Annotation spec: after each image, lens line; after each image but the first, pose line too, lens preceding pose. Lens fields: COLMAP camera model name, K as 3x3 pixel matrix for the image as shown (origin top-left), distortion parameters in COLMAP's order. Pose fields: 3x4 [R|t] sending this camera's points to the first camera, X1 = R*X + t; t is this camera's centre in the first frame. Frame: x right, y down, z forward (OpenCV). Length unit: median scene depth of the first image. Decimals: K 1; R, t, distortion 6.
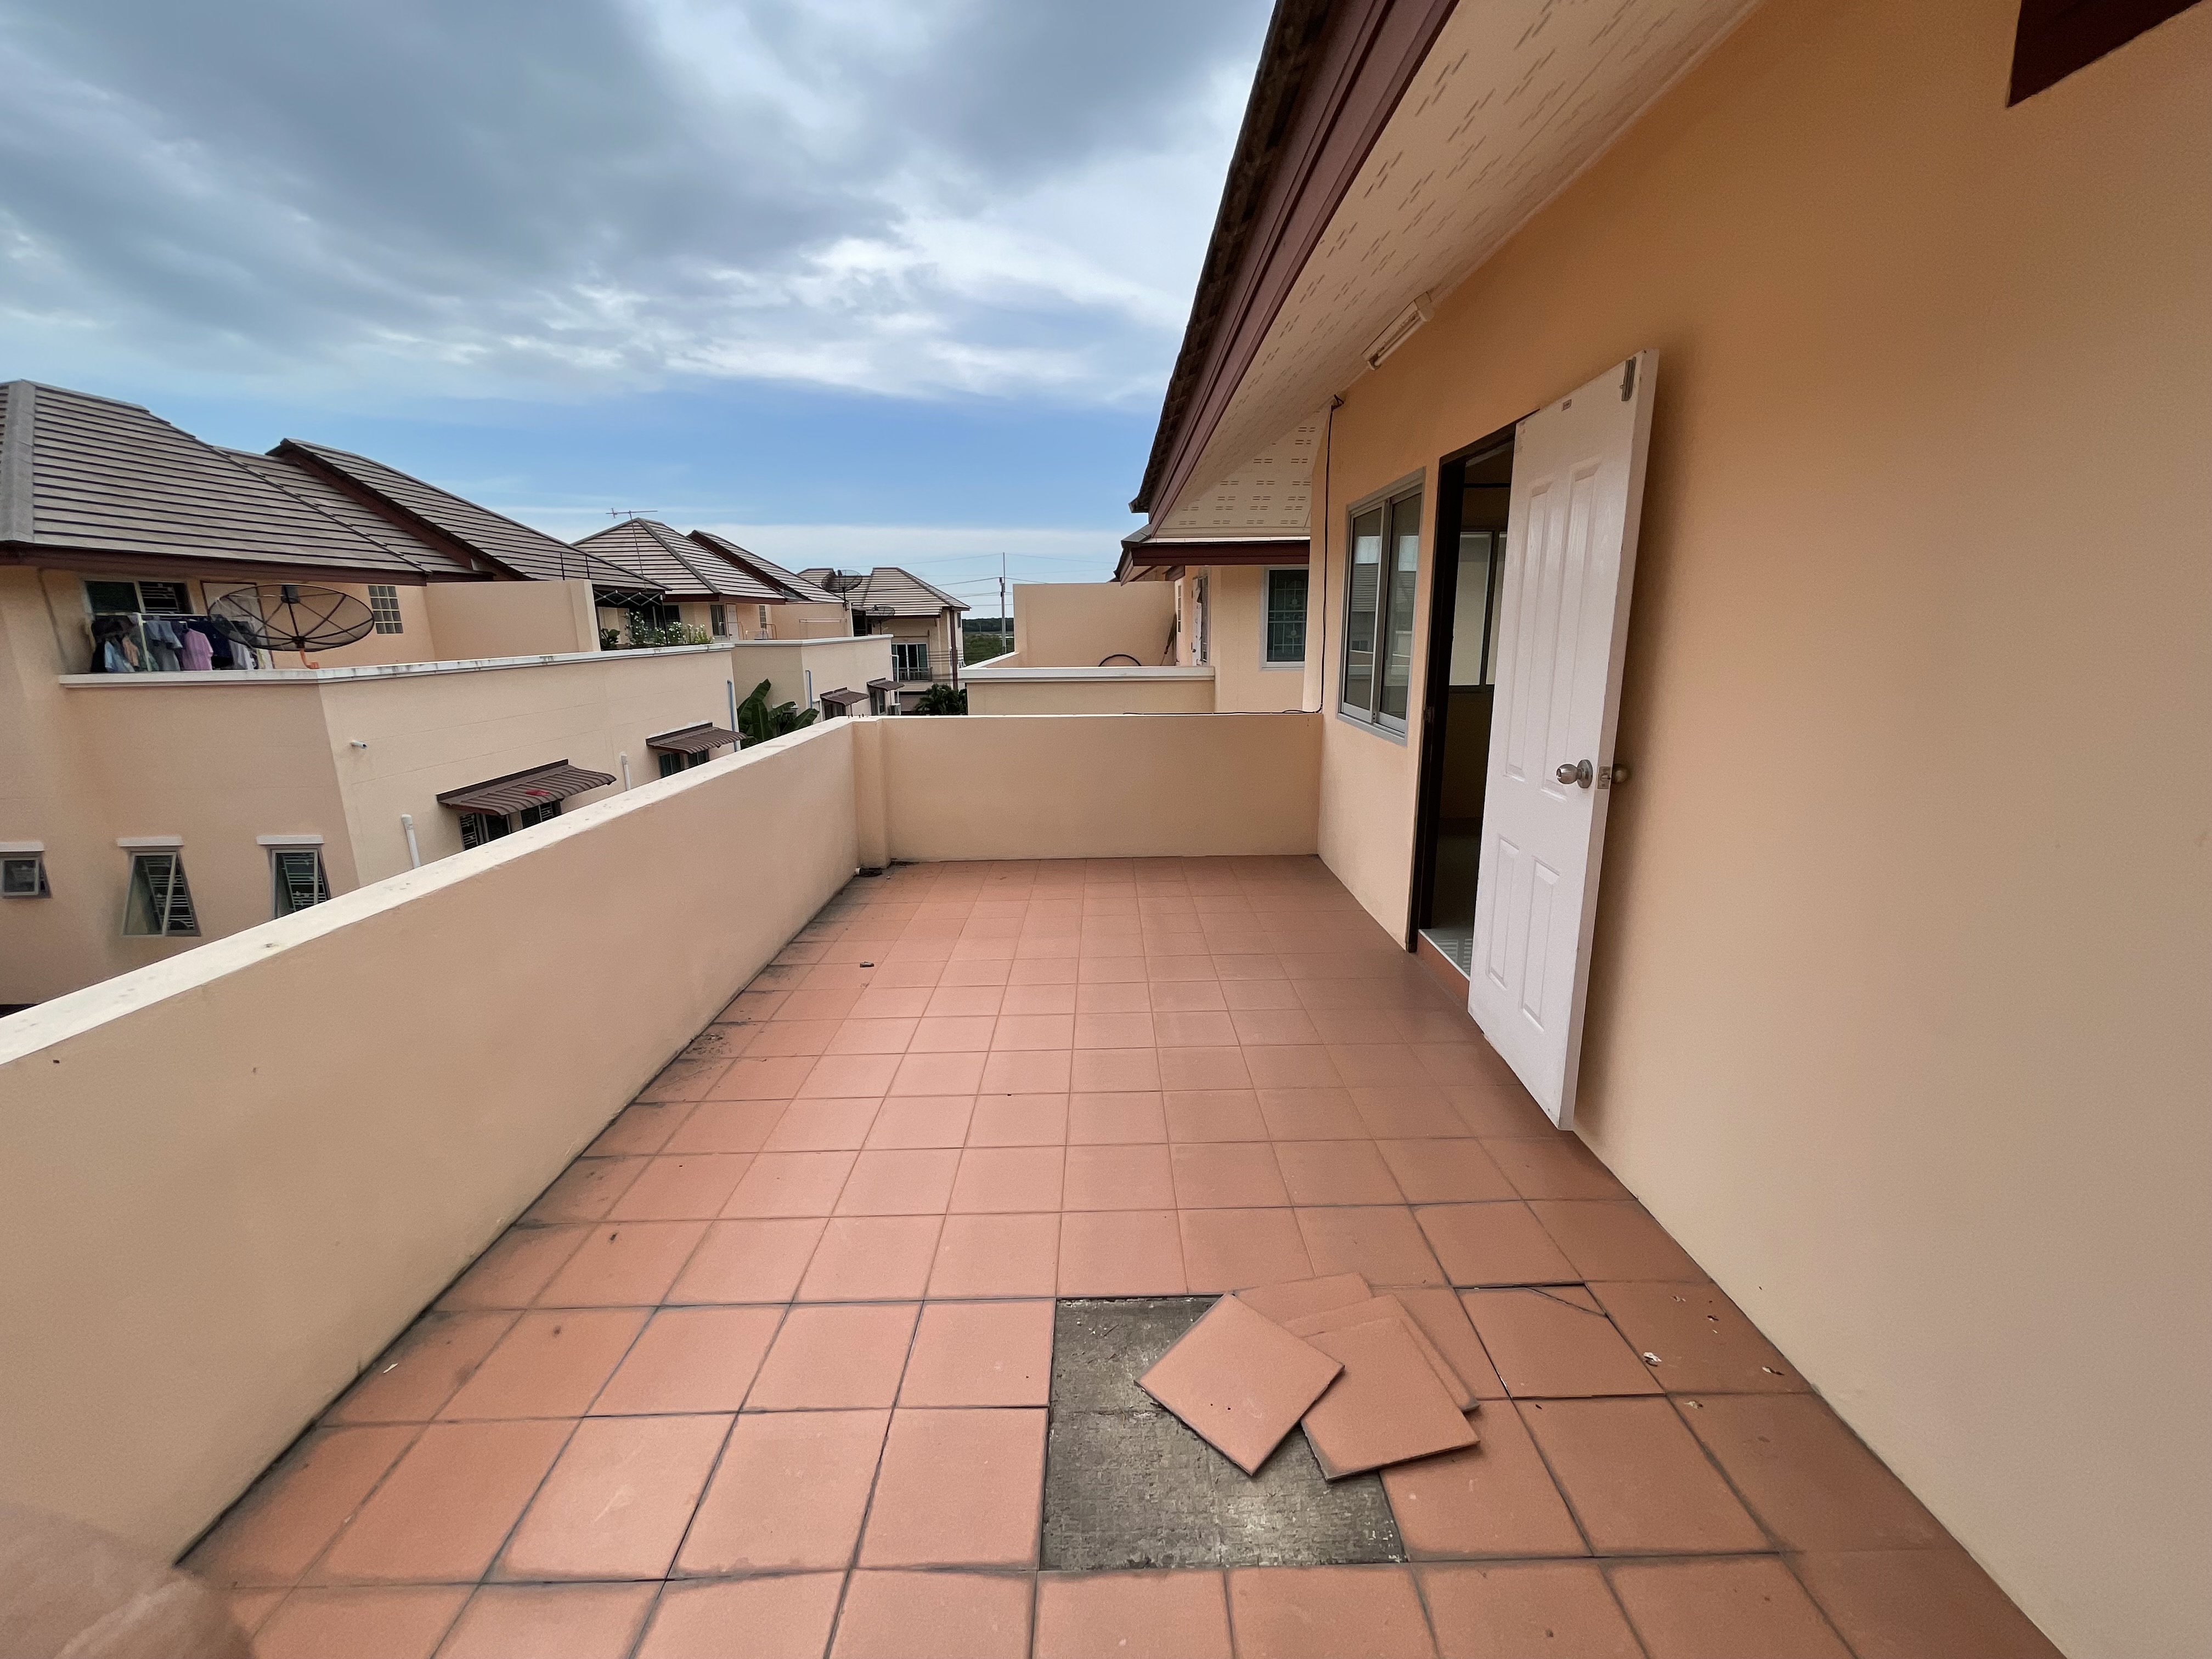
lens RADIAL K [[890.6, 0, 1106.1], [0, 890.6, 831.9], [0, 0, 1]] dist [-0.004229, 0.000342]
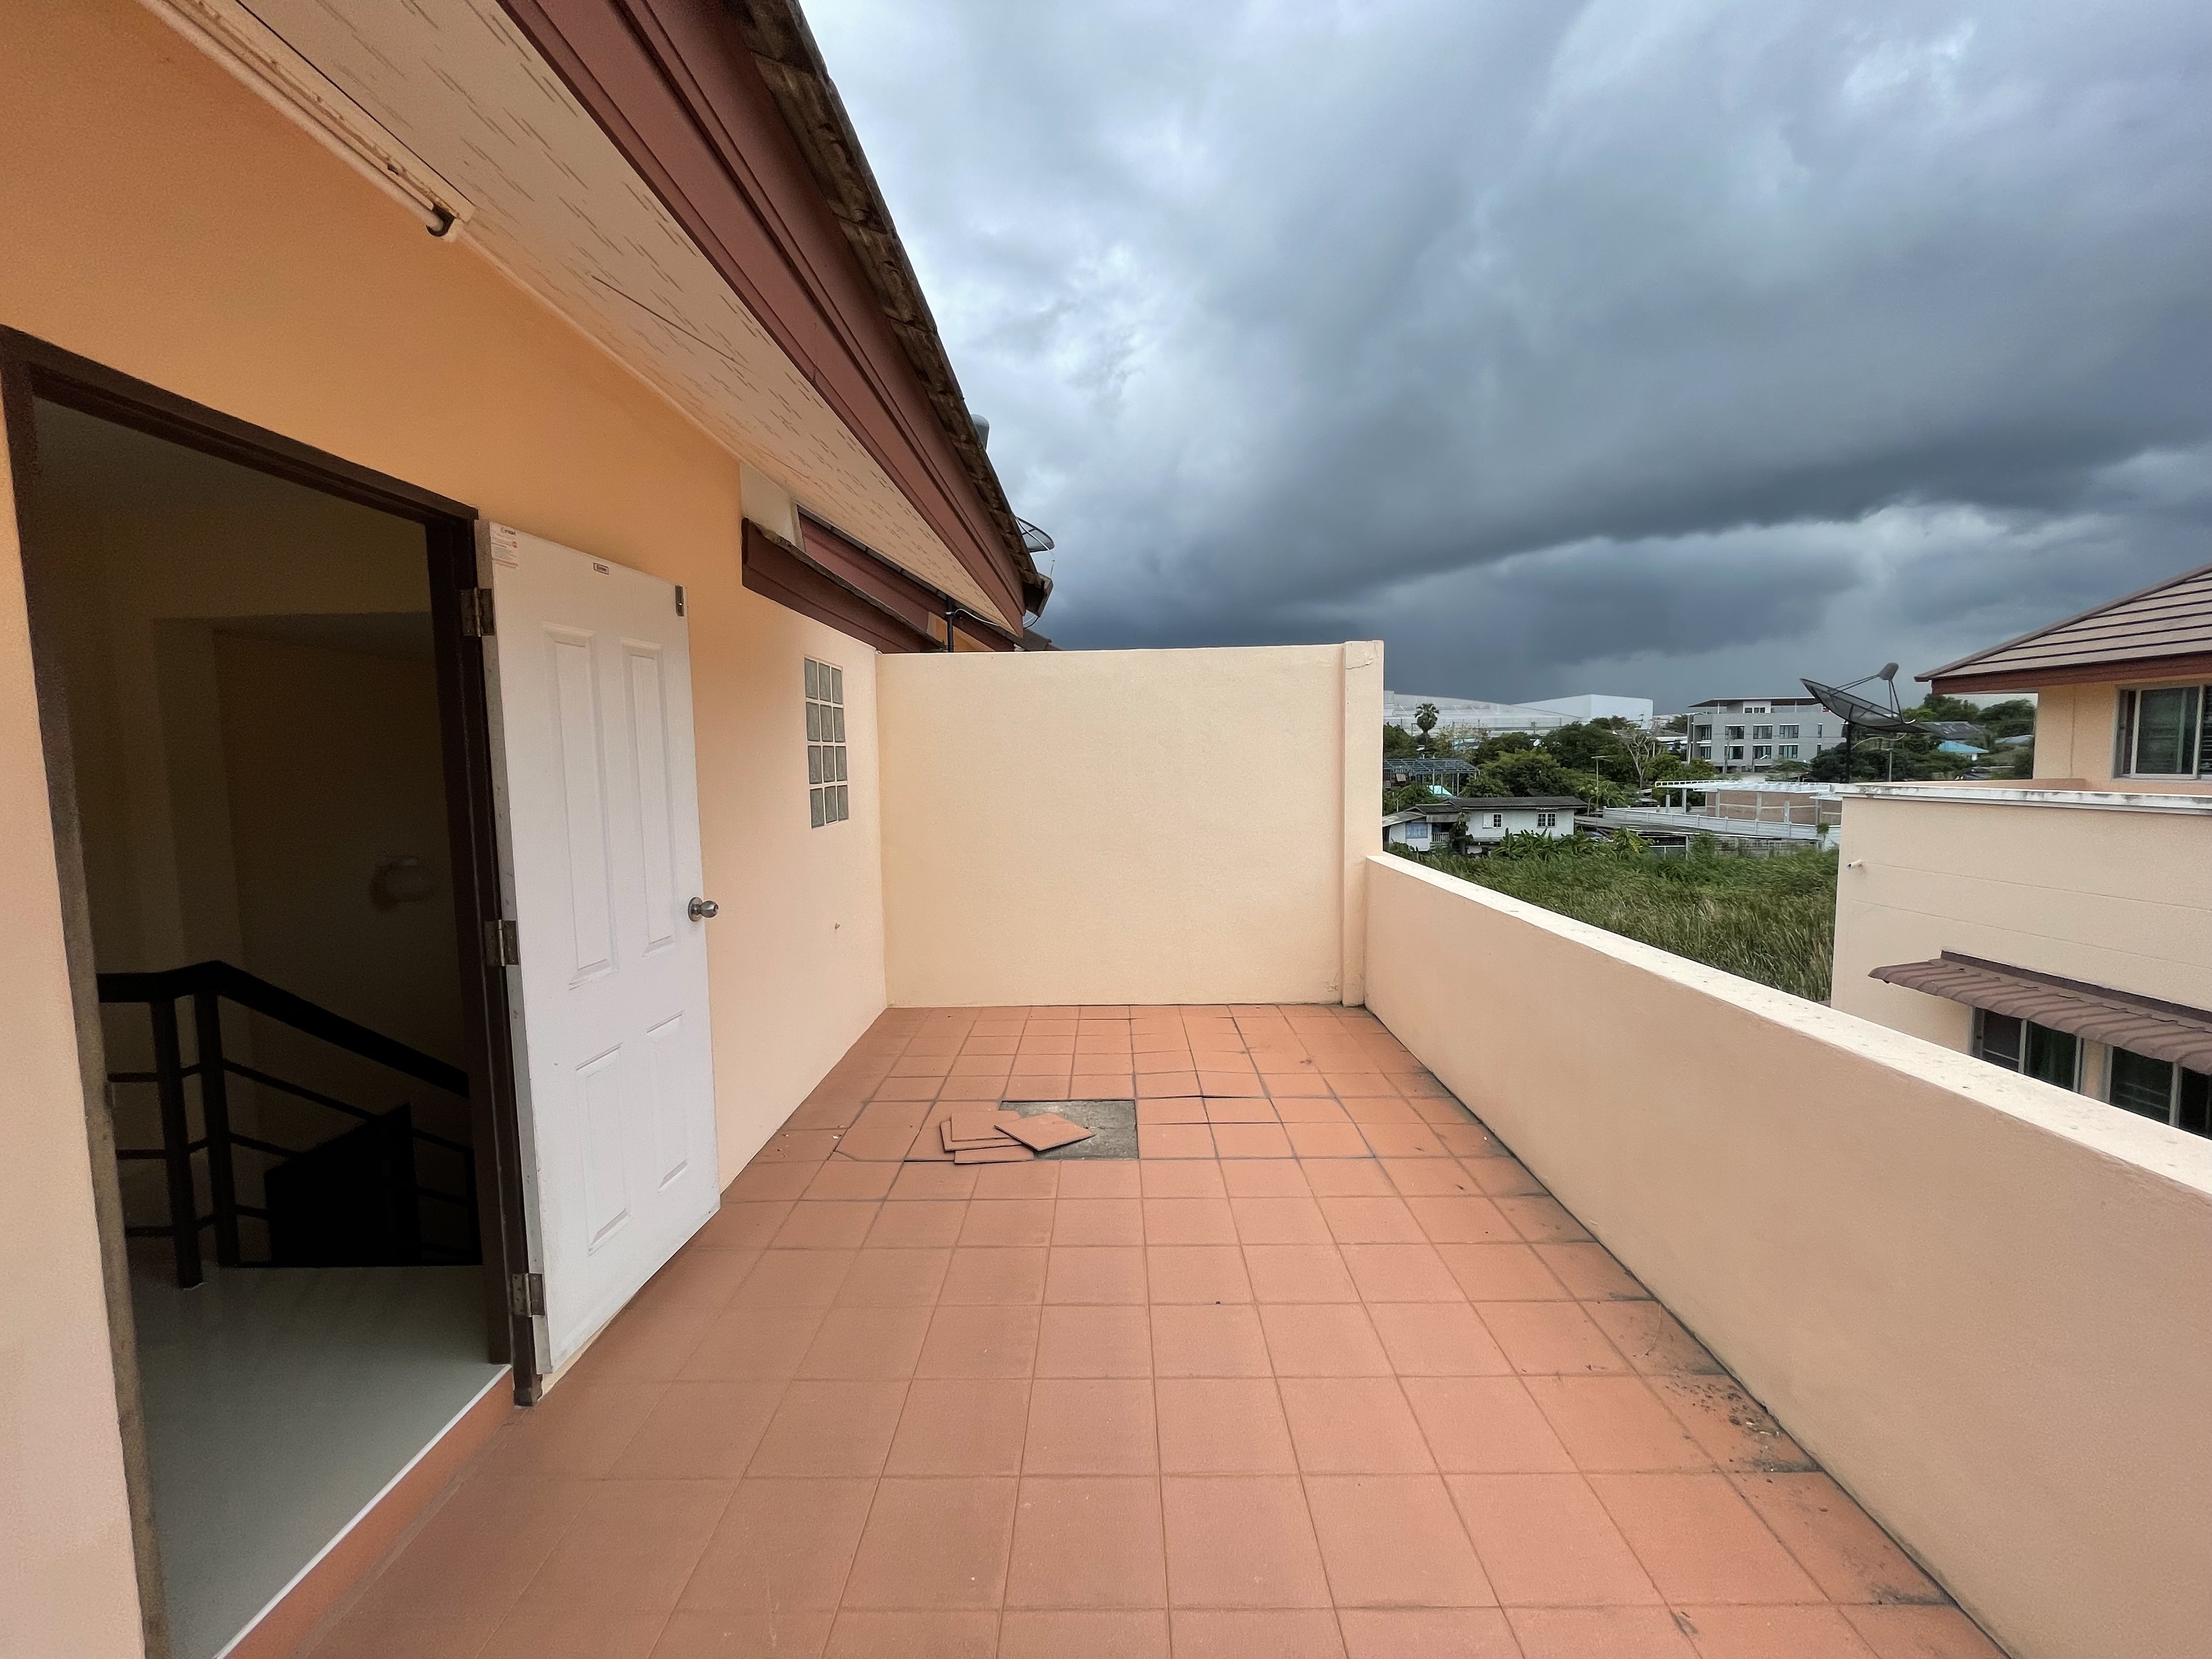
lens RADIAL K [[890.6, 0, 1105.8], [0, 890.6, 827.8], [0, 0, 1]] dist [-0.004229, 0.000342]
pose [[-0.999378, 0.029974, 0.018580, -0.026599], [0.034215, 0.951743, 0.304983, -0.366872], [-0.008542, 0.305429, -0.952177, 1.499604]]
